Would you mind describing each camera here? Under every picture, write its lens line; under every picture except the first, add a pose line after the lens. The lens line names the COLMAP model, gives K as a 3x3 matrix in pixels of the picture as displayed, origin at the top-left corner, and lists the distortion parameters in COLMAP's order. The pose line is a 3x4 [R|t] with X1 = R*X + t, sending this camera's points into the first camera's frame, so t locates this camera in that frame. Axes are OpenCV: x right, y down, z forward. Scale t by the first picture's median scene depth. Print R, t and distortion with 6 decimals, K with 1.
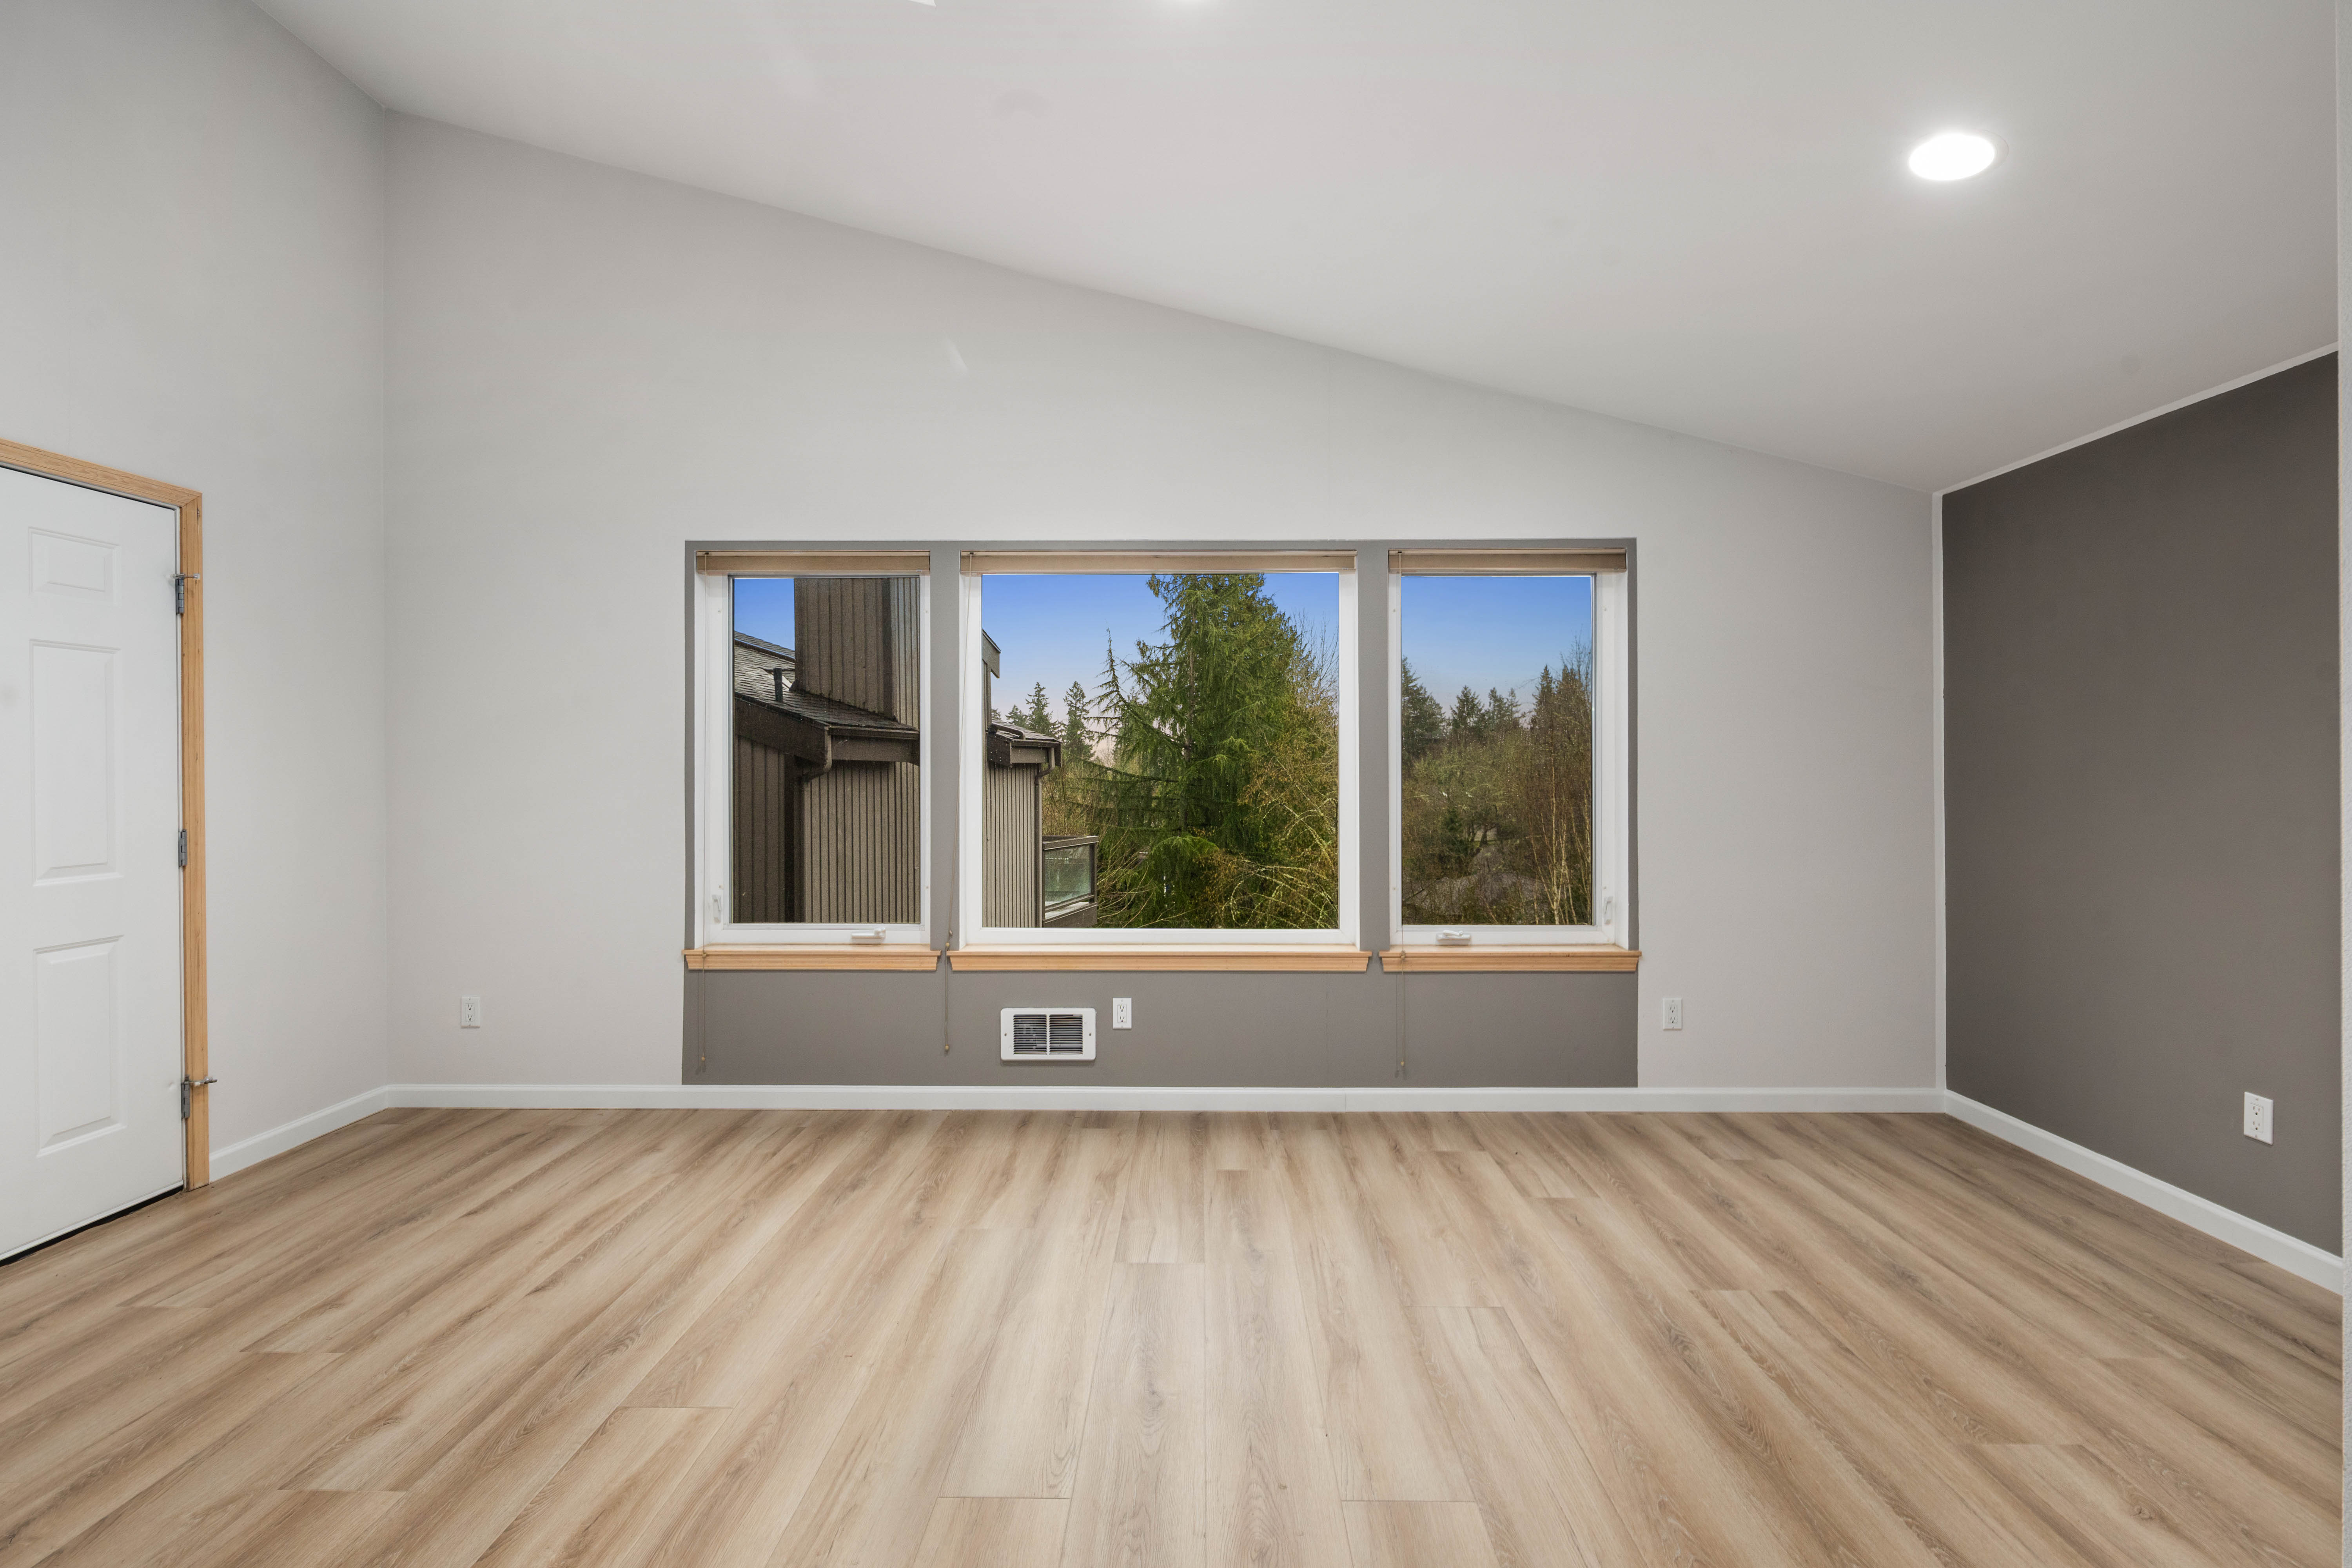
lens RADIAL K [[1027.4, 0, 1182.7], [0, 1027.4, 765.1], [0, 0, 1]] dist [0.002159, -0.000434]
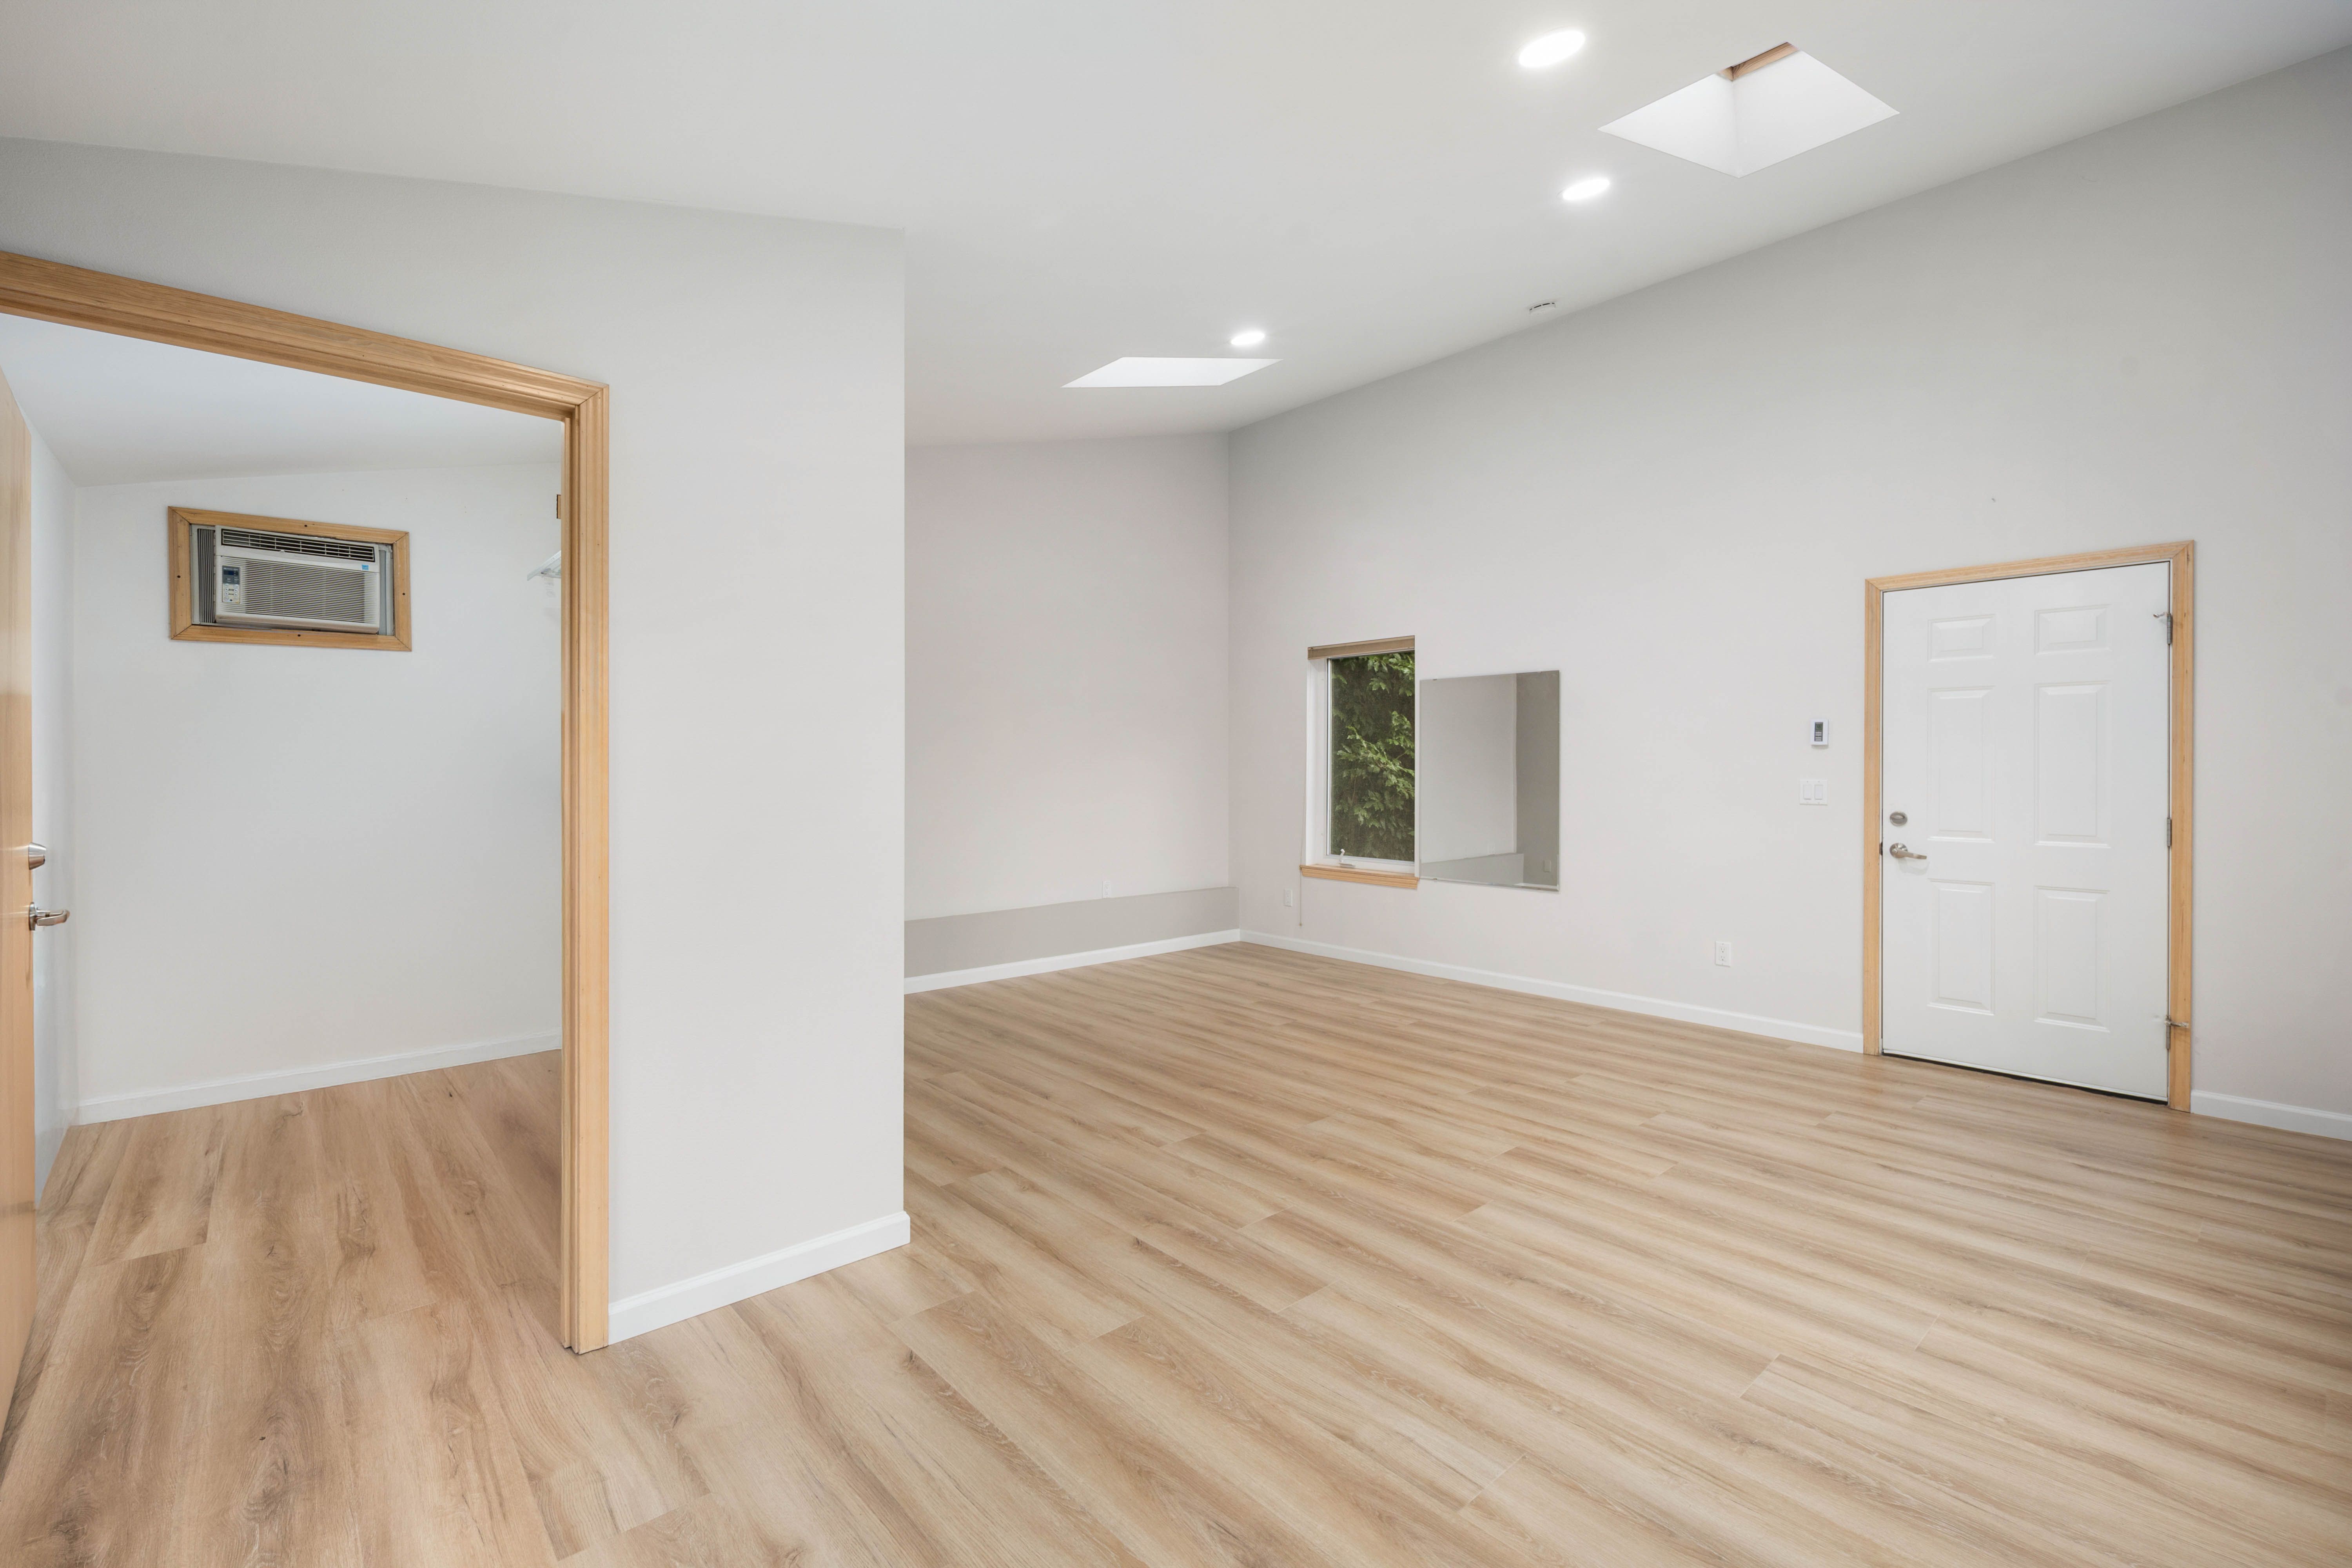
lens RADIAL K [[1027.4, 0, 1182.7], [0, 1027.4, 765.1], [0, 0, 1]] dist [0.002159, -0.000434]
pose [[-0.737297, 0.001617, -0.675567, 0.626650], [0.001539, 0.999999, 0.000715, -0.002601], [0.675567, -0.000512, -0.737298, 0.931082]]
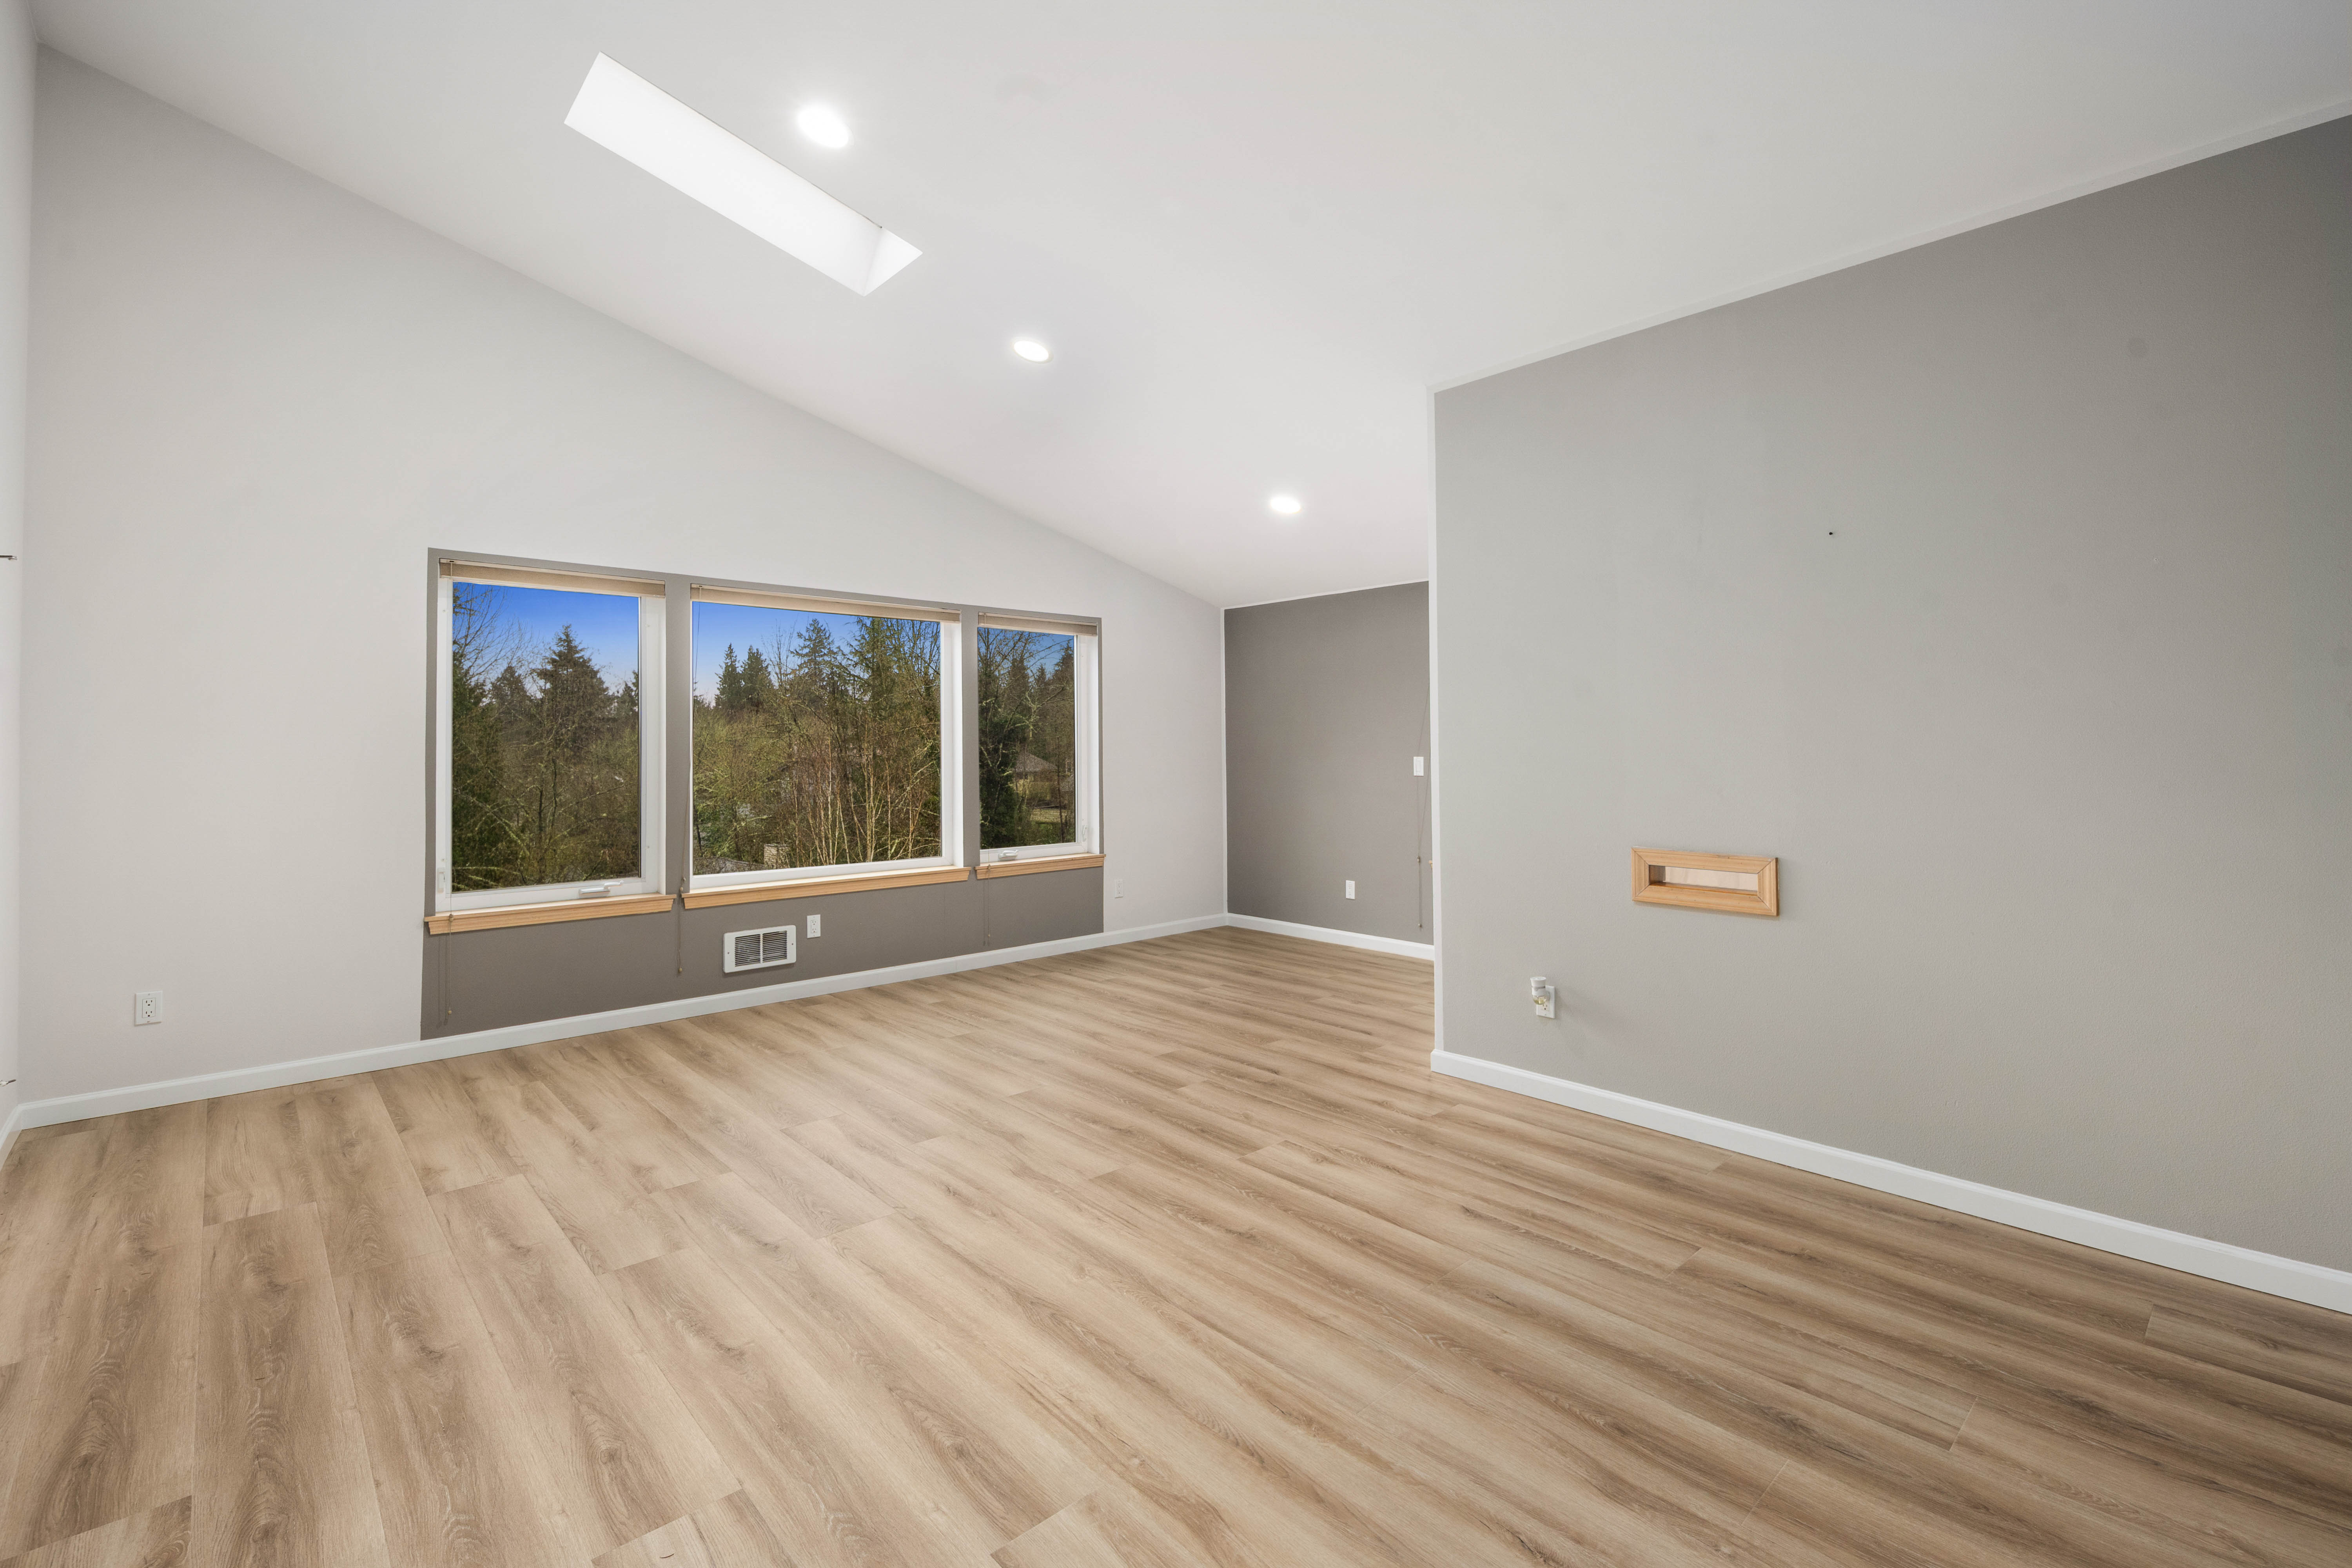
lens RADIAL K [[1036.8, 0, 1182.4], [0, 1036.8, 704.0], [0, 0, 1]] dist [0.000969, -0.000057]
pose [[0.728971, 0.026354, 0.684037, -0.697753], [0.002149, 0.999166, -0.040785, -0.001851], [-0.684541, 0.031201, 0.728306, -0.396851]]
